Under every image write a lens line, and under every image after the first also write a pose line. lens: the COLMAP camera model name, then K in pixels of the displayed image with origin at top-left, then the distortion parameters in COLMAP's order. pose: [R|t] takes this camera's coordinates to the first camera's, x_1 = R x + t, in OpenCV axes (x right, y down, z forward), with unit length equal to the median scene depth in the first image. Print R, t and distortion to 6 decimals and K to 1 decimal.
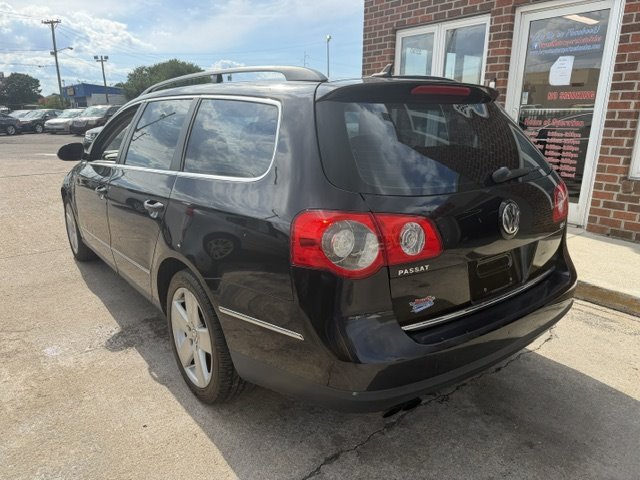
lens RADIAL K [[457.3, 0, 320.0], [0, 457.3, 240.0], [0, 0, 1]] dist [-0.004312, -0.000149]
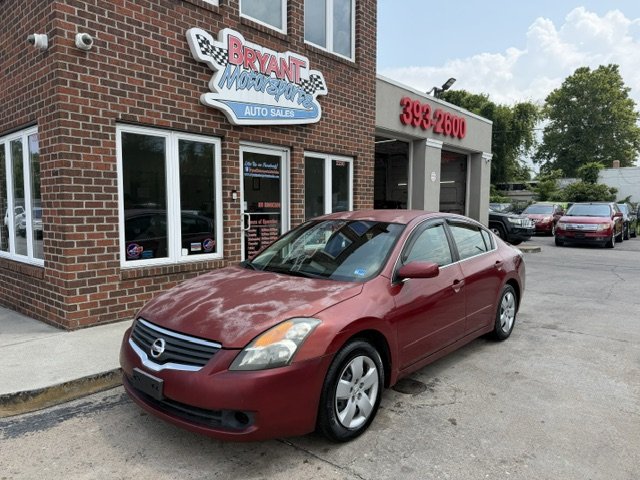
lens RADIAL K [[457.3, 0, 320.0], [0, 457.3, 240.0], [0, 0, 1]] dist [-0.004312, -0.000149]
pose [[-0.214727, -0.075931, 0.973718, -0.941432], [0.251376, 0.959089, 0.130224, -0.342230], [-0.943770, 0.272732, -0.186855, 1.102222]]
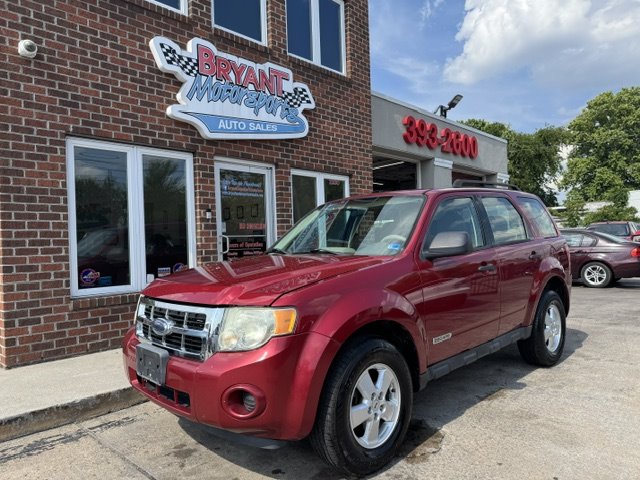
lens RADIAL K [[457.3, 0, 320.0], [0, 457.3, 240.0], [0, 0, 1]] dist [-0.004312, -0.000149]
pose [[-0.160315, 0.009577, 0.987019, -0.827652], [0.288110, 0.956862, 0.037511, -0.254930], [-0.944082, 0.290384, -0.156159, 0.984838]]
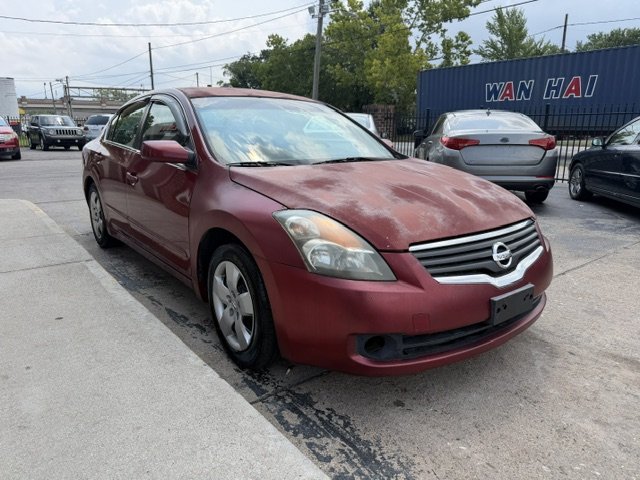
lens RADIAL K [[457.3, 0, 320.0], [0, 457.3, 240.0], [0, 0, 1]] dist [-0.004312, -0.000149]
pose [[-0.999511, -0.002867, -0.031134, -0.154969], [-0.017597, 0.874684, 0.484373, -0.398215], [0.025844, 0.484684, -0.874307, 1.583096]]
